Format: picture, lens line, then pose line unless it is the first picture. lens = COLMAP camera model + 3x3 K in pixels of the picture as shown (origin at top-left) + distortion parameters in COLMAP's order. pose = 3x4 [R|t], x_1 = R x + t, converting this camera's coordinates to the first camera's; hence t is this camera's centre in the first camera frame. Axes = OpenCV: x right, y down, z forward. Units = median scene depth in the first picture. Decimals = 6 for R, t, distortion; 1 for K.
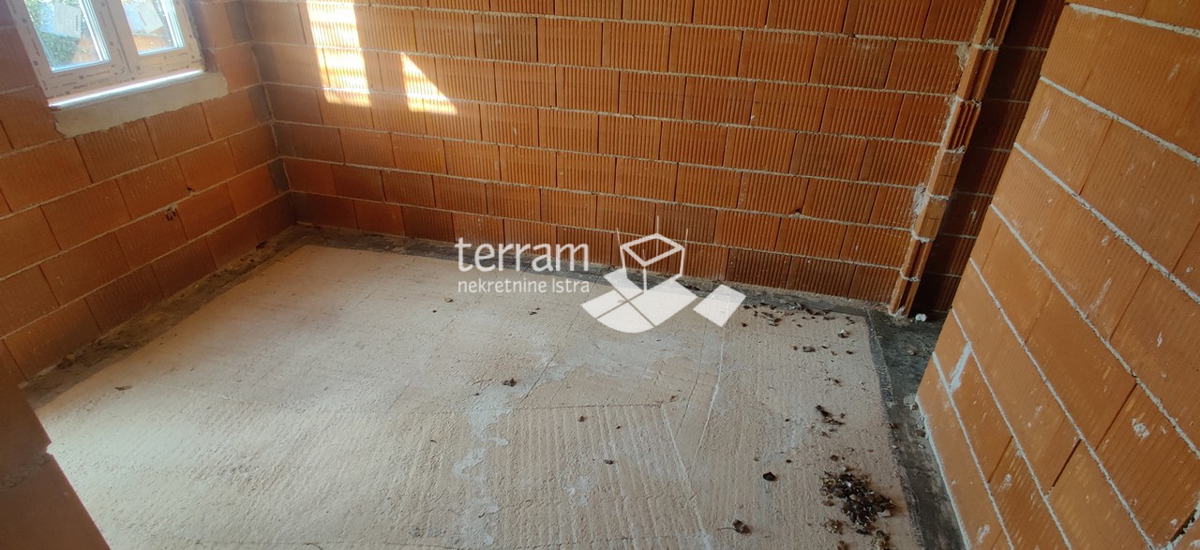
lens RADIAL K [[597.8, 0, 613.9], [0, 597.8, 299.5], [0, 0, 1]] dist [-0.004222, -0.000640]
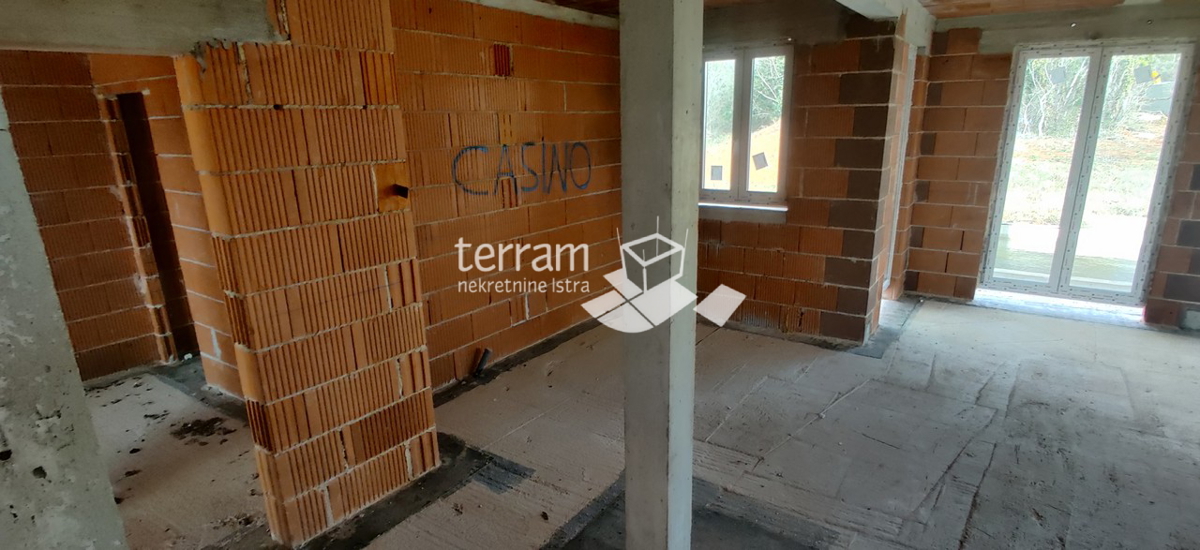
lens RADIAL K [[597.8, 0, 613.9], [0, 597.8, 299.5], [0, 0, 1]] dist [-0.004222, -0.000640]
pose [[0.363602, -0.303806, 0.880622, -0.392990], [0.504753, 0.858781, 0.087862, 0.346415], [-0.782954, 0.412550, 0.465601, -0.622092]]
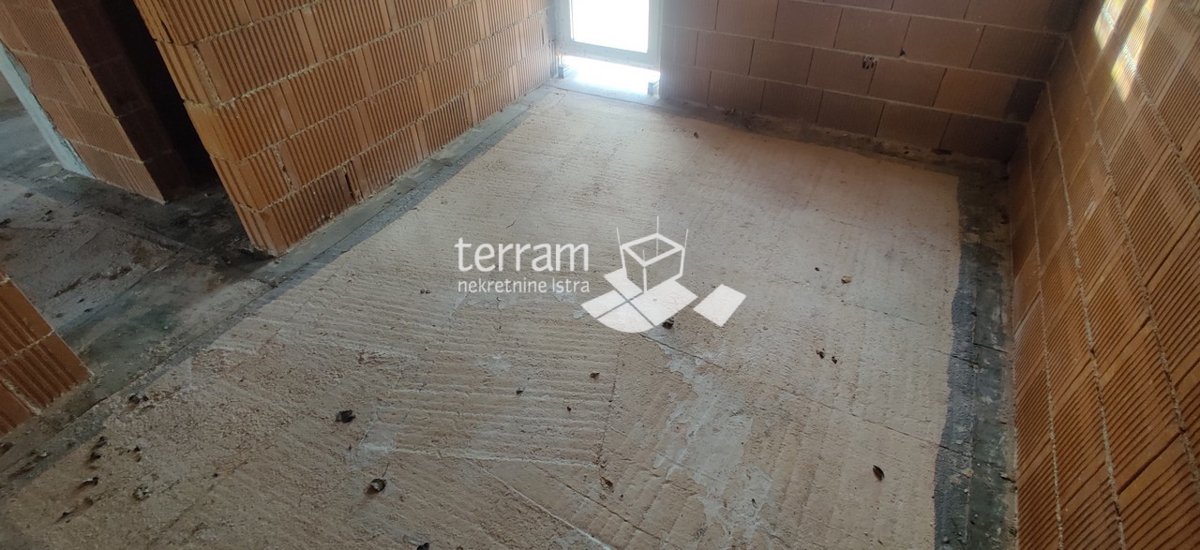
lens RADIAL K [[597.8, 0, 613.9], [0, 597.8, 299.5], [0, 0, 1]] dist [-0.004222, -0.000640]
pose [[-0.238346, 0.613447, -0.752910, 0.422118], [-0.503739, 0.584724, 0.635881, -0.347361], [0.830324, 0.530830, 0.169650, 0.674627]]
